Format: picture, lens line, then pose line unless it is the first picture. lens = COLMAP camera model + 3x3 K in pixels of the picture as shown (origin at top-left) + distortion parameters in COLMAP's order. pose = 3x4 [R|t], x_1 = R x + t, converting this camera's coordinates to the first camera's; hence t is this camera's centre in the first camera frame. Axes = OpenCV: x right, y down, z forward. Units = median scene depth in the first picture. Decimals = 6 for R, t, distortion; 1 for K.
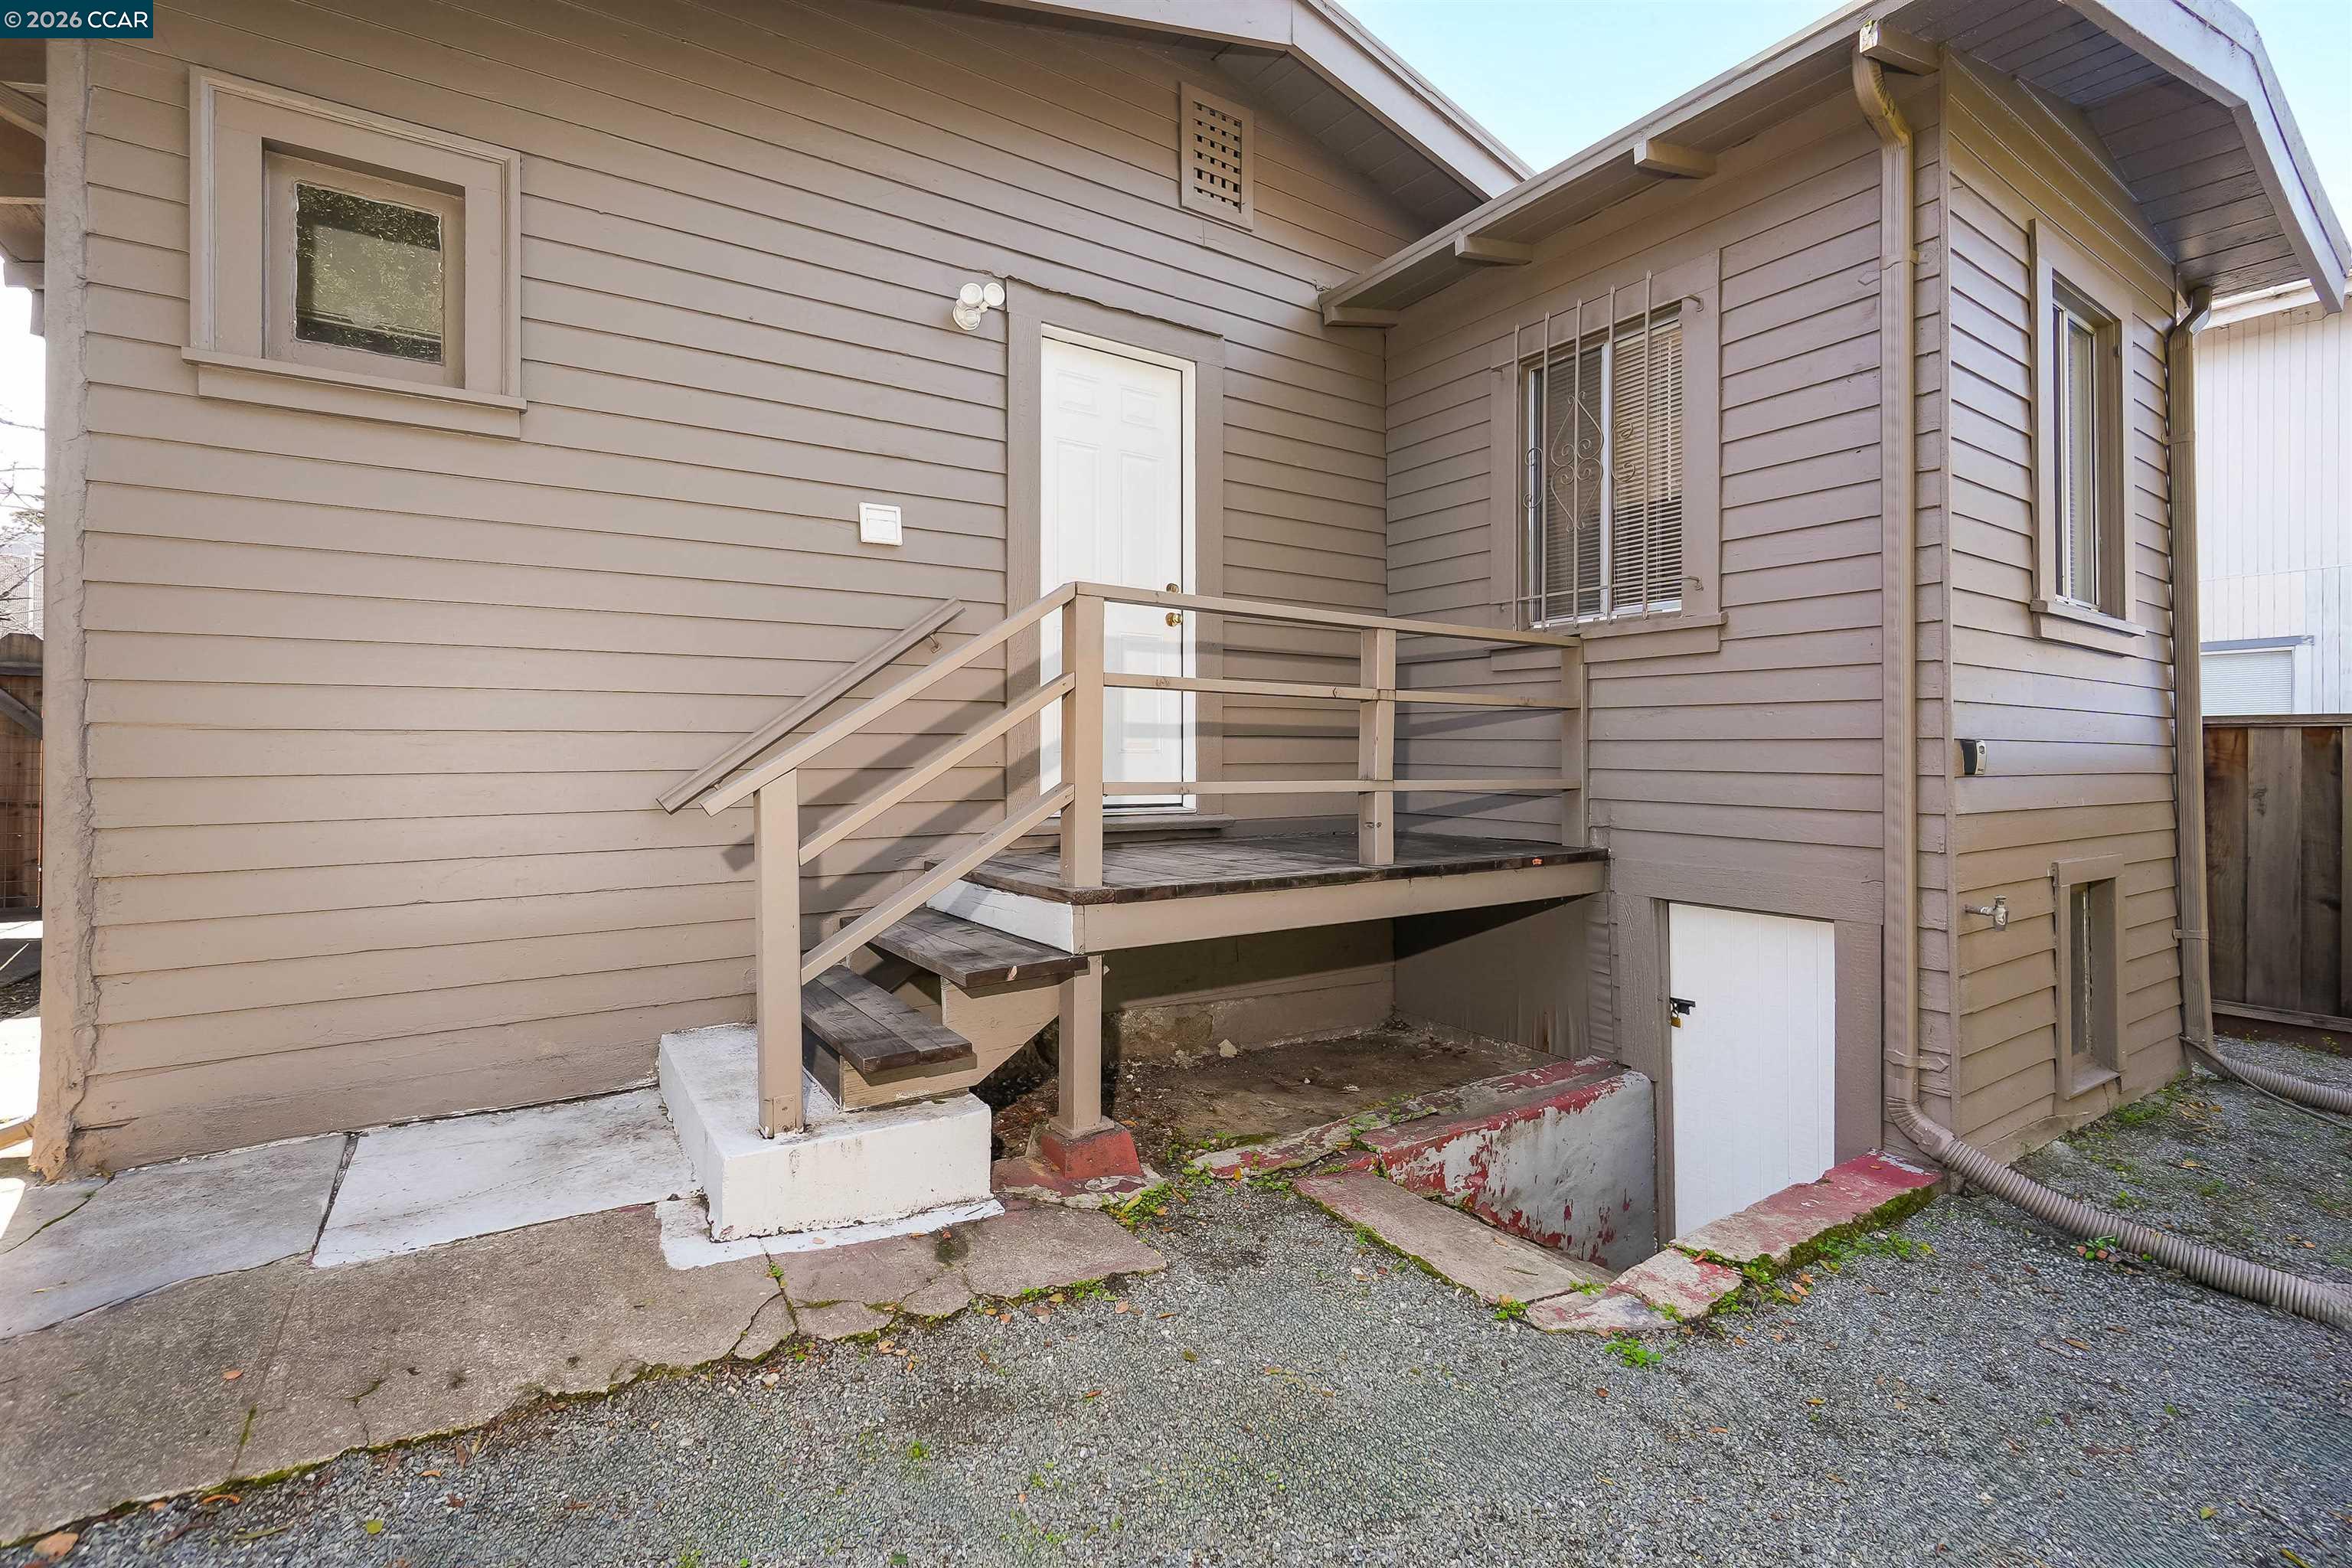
lens RADIAL K [[1001.8, 0, 1184.1], [0, 1001.8, 768.3], [0, 0, 1]] dist [0.035325, -0.002616]
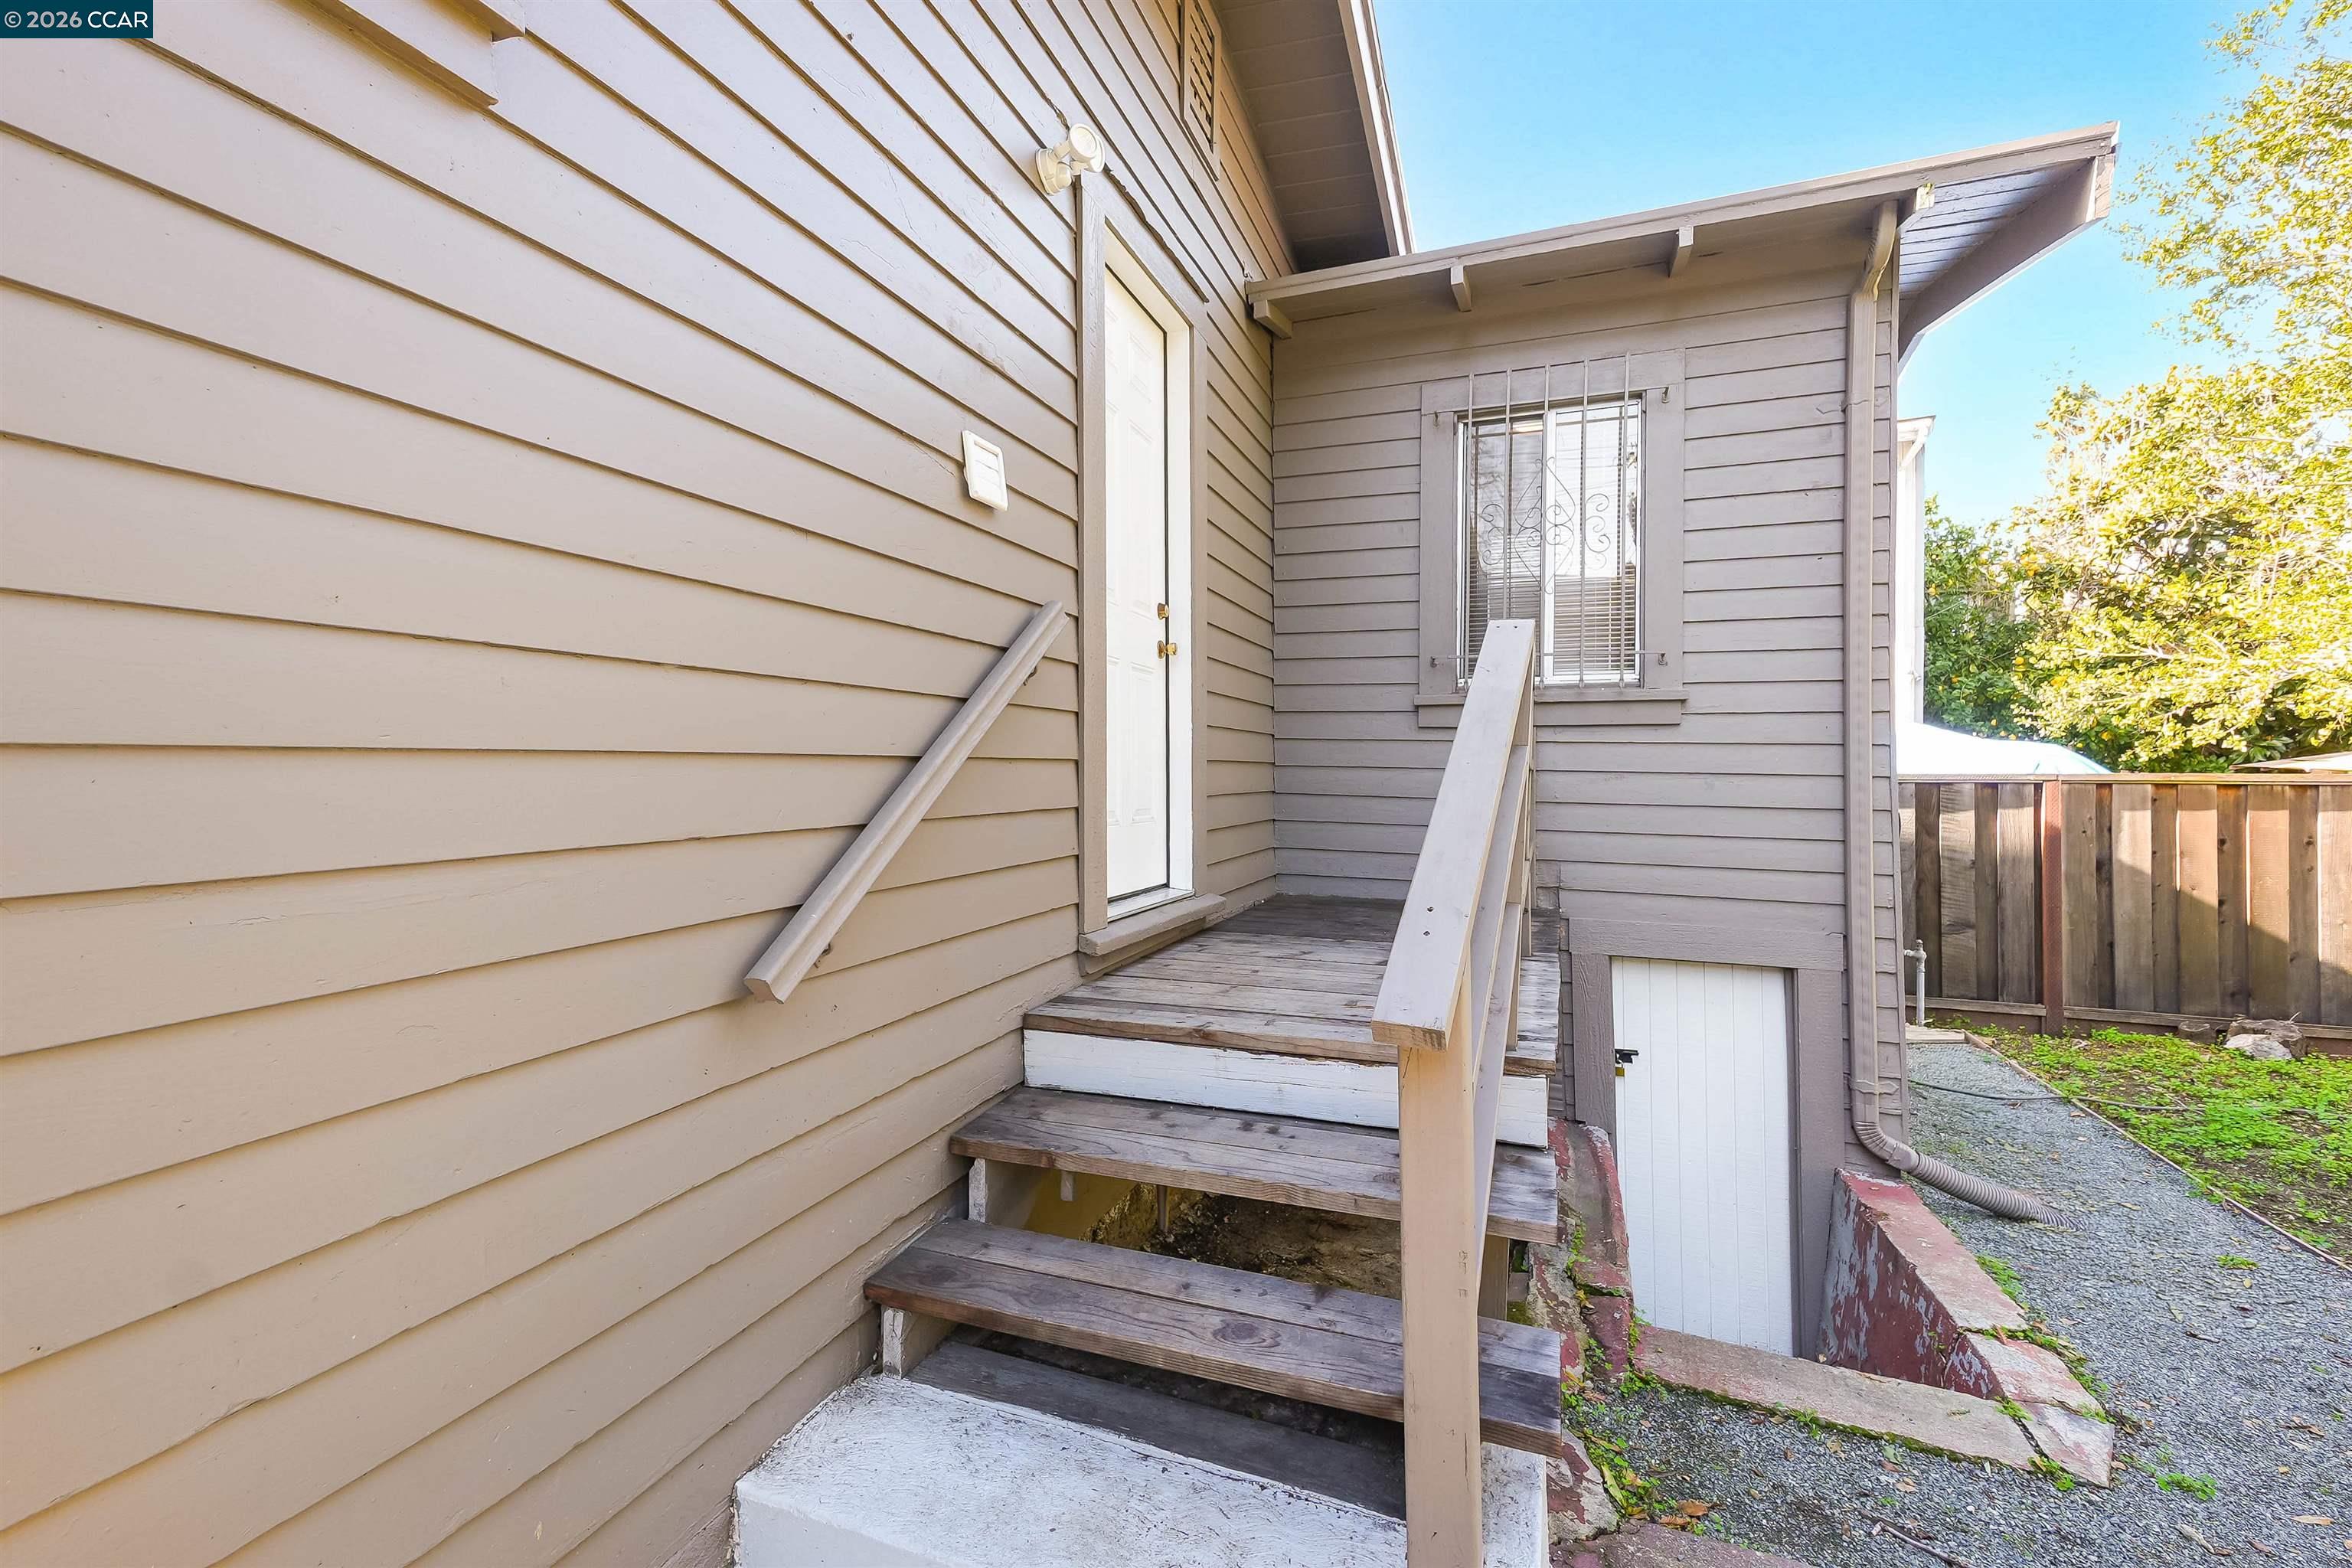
lens RADIAL K [[1001.8, 0, 1165.9], [0, 1001.8, 775.5], [0, 0, 1]] dist [0.035325, -0.002616]
pose [[0.815313, 0.003385, 0.579011, -0.549869], [-0.002397, 0.999994, -0.002470, -0.056950], [-0.579016, 0.000626, 0.815316, 0.435108]]
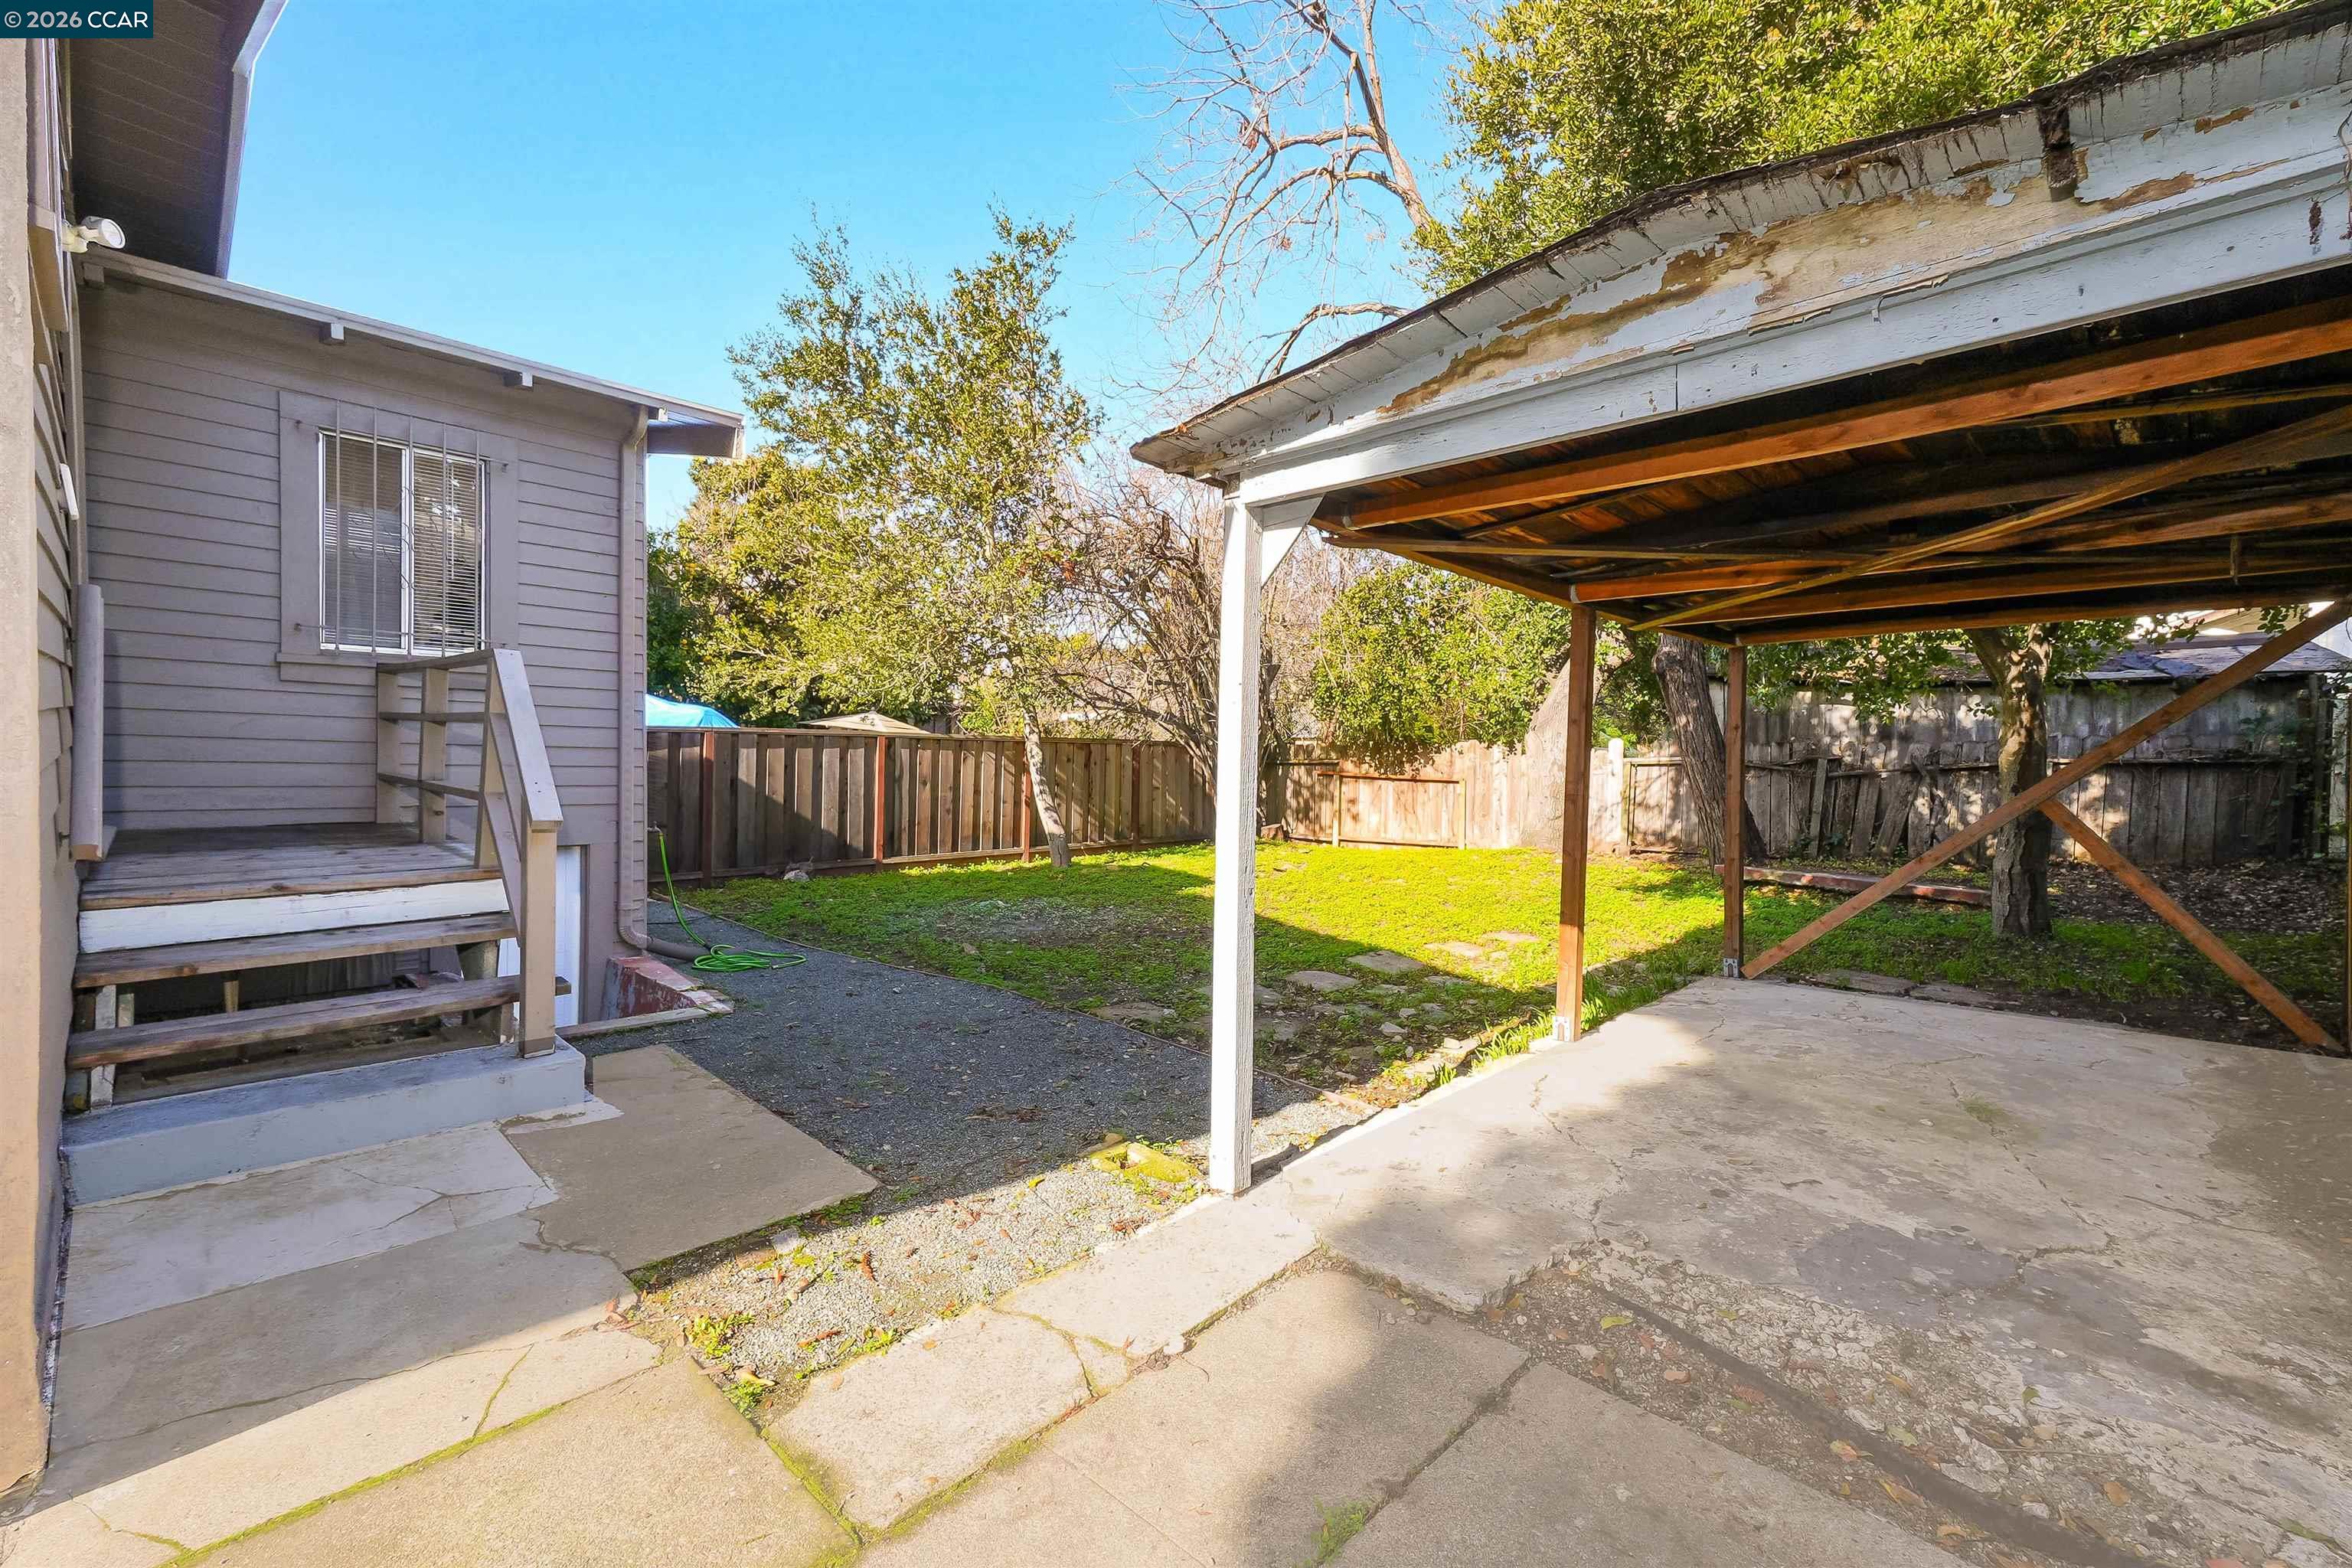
lens RADIAL K [[1001.8, 0, 1188.6], [0, 1001.8, 754.2], [0, 0, 1]] dist [0.035325, -0.002616]
pose [[-0.211617, -0.019419, 0.977160, -1.292564], [-0.023758, 0.999609, 0.014720, -0.064724], [-0.977064, -0.020100, -0.211996, 0.289288]]
